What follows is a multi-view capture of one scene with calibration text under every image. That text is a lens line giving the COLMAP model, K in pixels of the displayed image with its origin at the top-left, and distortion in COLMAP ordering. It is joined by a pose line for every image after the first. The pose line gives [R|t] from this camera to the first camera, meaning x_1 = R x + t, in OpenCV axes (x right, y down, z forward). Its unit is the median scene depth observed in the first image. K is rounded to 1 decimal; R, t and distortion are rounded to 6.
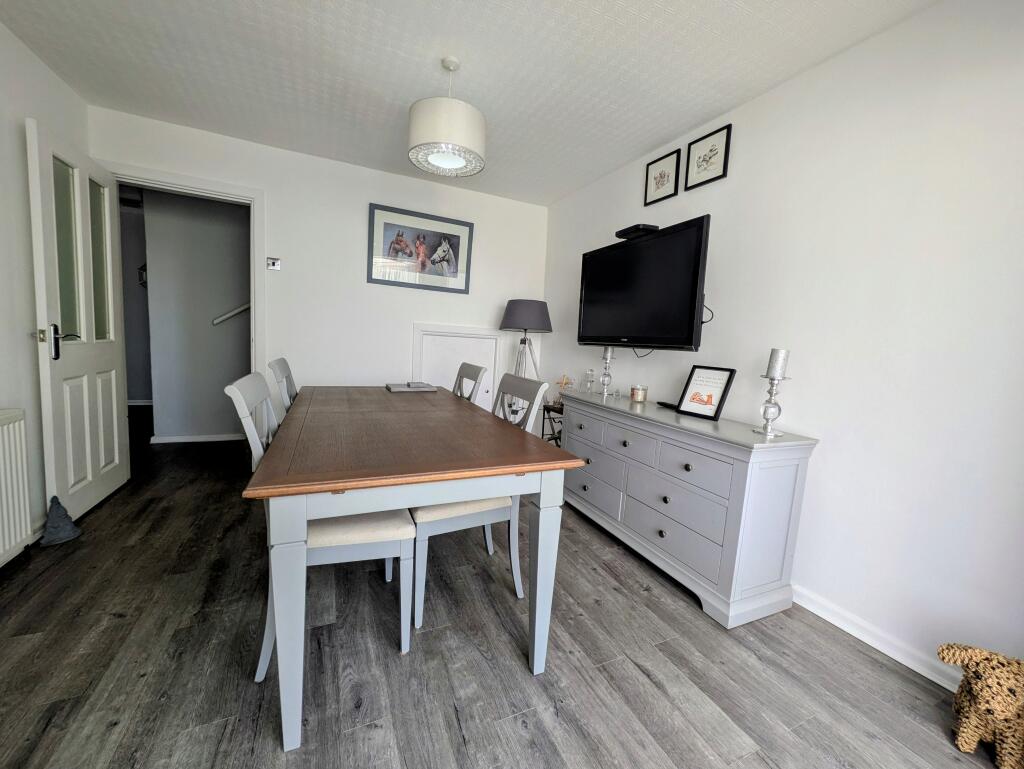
lens RADIAL K [[401.5, 0, 510.0], [0, 401.5, 382.6], [0, 0, 1]] dist [-0.004553, -0.000687]
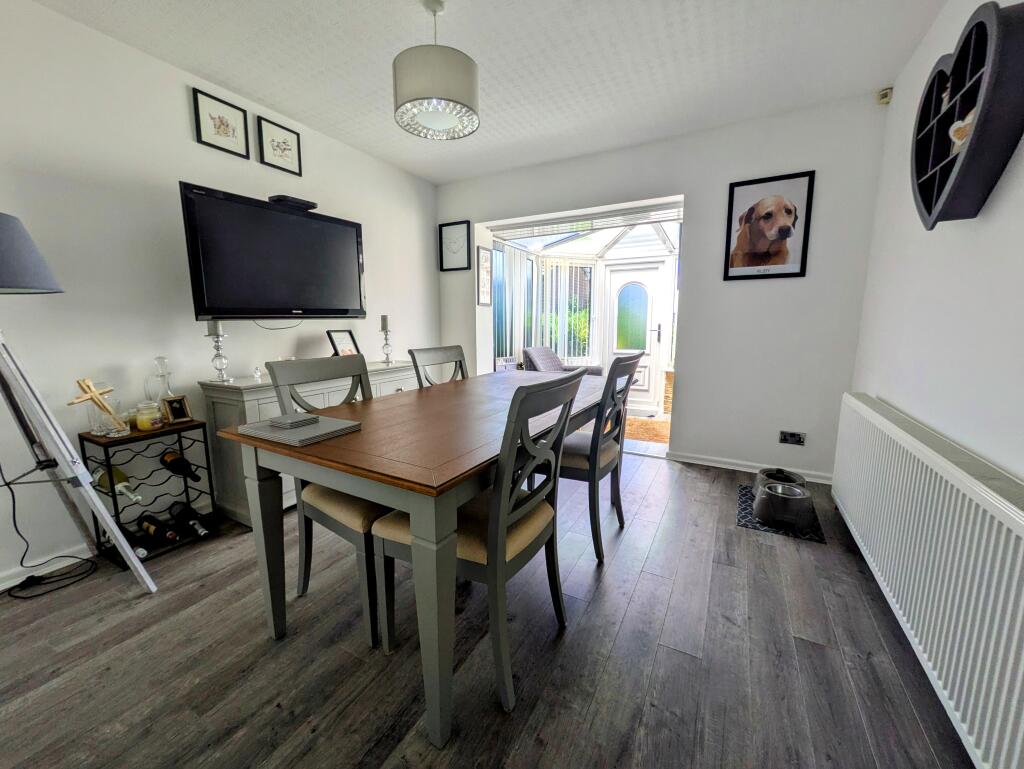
lens RADIAL K [[401.5, 0, 510.4], [0, 401.5, 378.4], [0, 0, 1]] dist [-0.004553, -0.000687]
pose [[-0.590161, -0.166951, 0.789834, -0.831504], [0.058075, 0.967067, 0.247807, -0.160601], [-0.805194, 0.192115, -0.561030, 1.157566]]
